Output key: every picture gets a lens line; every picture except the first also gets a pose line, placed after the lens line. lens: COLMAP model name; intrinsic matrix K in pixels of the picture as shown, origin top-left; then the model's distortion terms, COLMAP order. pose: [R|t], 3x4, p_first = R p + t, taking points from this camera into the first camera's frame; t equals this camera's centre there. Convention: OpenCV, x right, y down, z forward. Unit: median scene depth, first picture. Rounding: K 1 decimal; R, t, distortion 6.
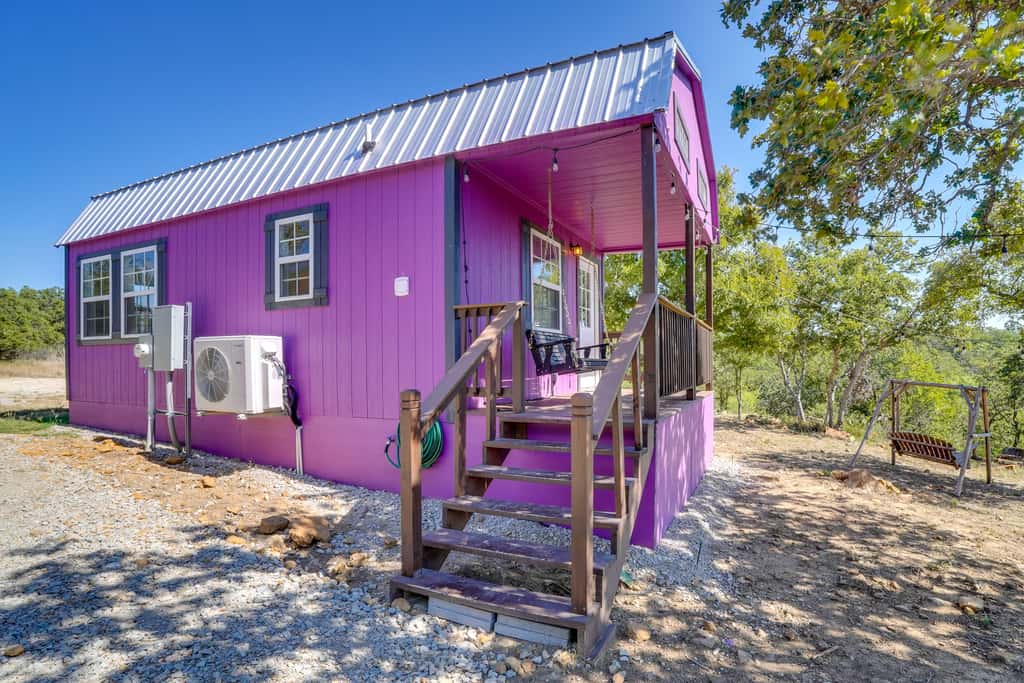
lens RADIAL K [[502.9, 0, 512.0], [0, 502.9, 341.5], [0, 0, 1]] dist [0.009417, 0.000374]
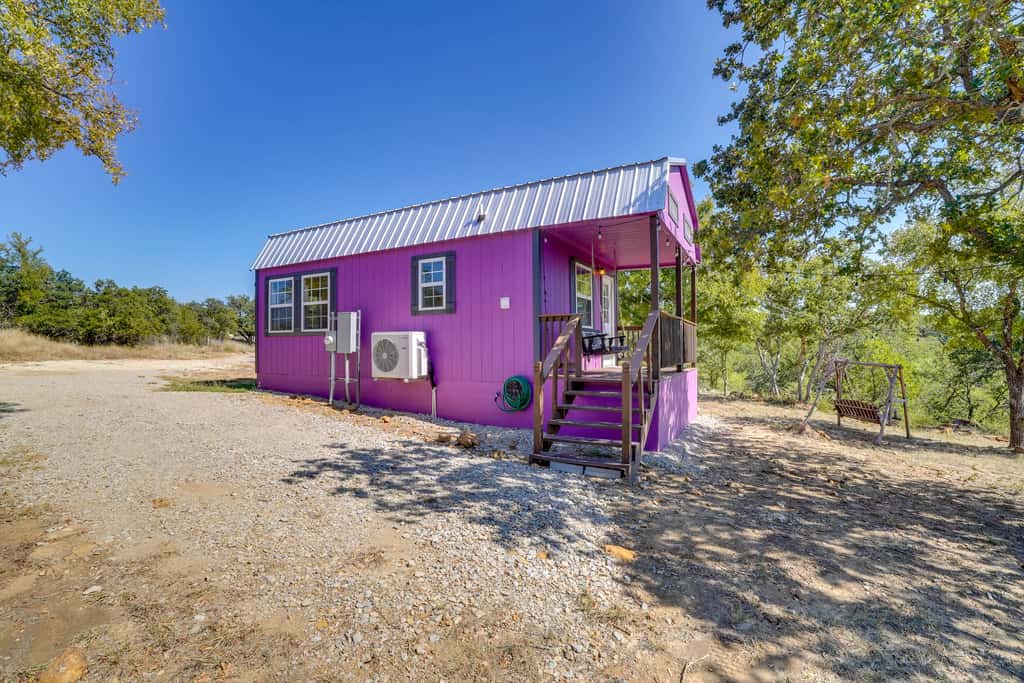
lens RADIAL K [[426.3, 0, 511.9], [0, 426.3, 328.7], [0, 0, 1]] dist [-0.000391, 0.000018]
pose [[0.999161, -0.002630, -0.040863, -0.115525], [0.002524, 0.999993, -0.002657, -0.015906], [0.040870, 0.002552, 0.999161, -0.356910]]
